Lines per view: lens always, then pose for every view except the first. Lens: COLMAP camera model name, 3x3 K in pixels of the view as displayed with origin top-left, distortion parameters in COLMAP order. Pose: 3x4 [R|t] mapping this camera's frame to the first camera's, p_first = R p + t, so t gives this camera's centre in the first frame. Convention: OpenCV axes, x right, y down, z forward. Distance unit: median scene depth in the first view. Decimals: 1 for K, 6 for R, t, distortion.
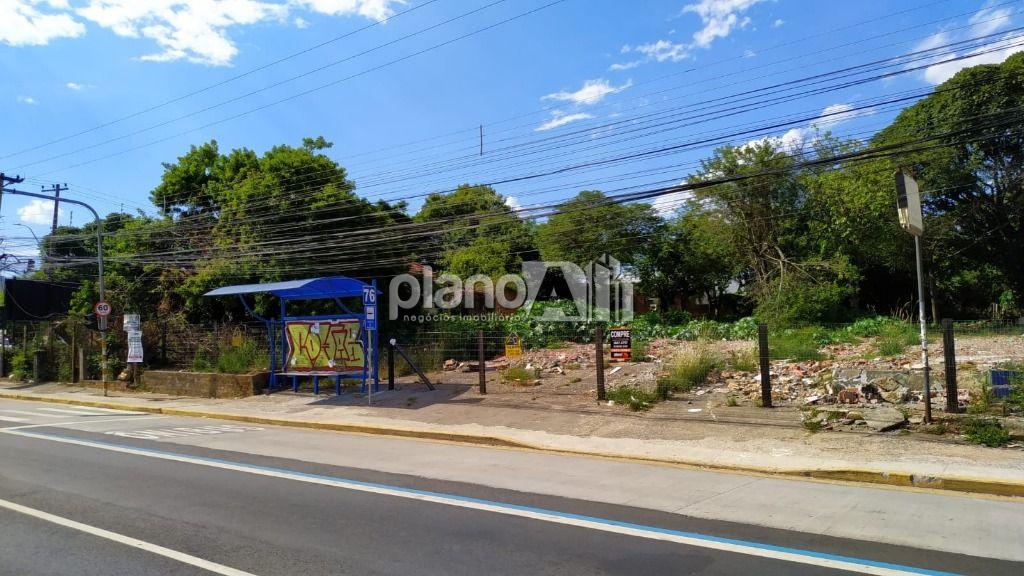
lens RADIAL K [[785.0, 0, 489.3], [0, 785.0, 287.0], [0, 0, 1]] dist [0.058290, -0.092677]
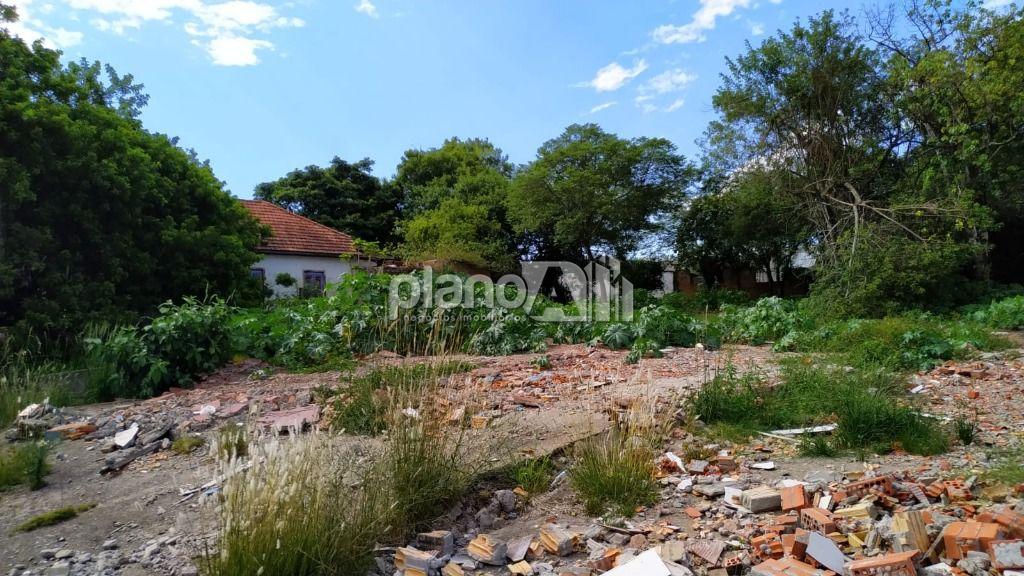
lens RADIAL K [[736.5, 0, 512.0], [0, 736.5, 288.0], [0, 0, 1]] dist [0.030080, 0.001256]
pose [[0.993671, -0.019957, -0.110544, 0.140660], [0.022021, 0.999605, 0.017484, 0.013344], [0.110151, -0.019807, 0.993717, 0.333507]]
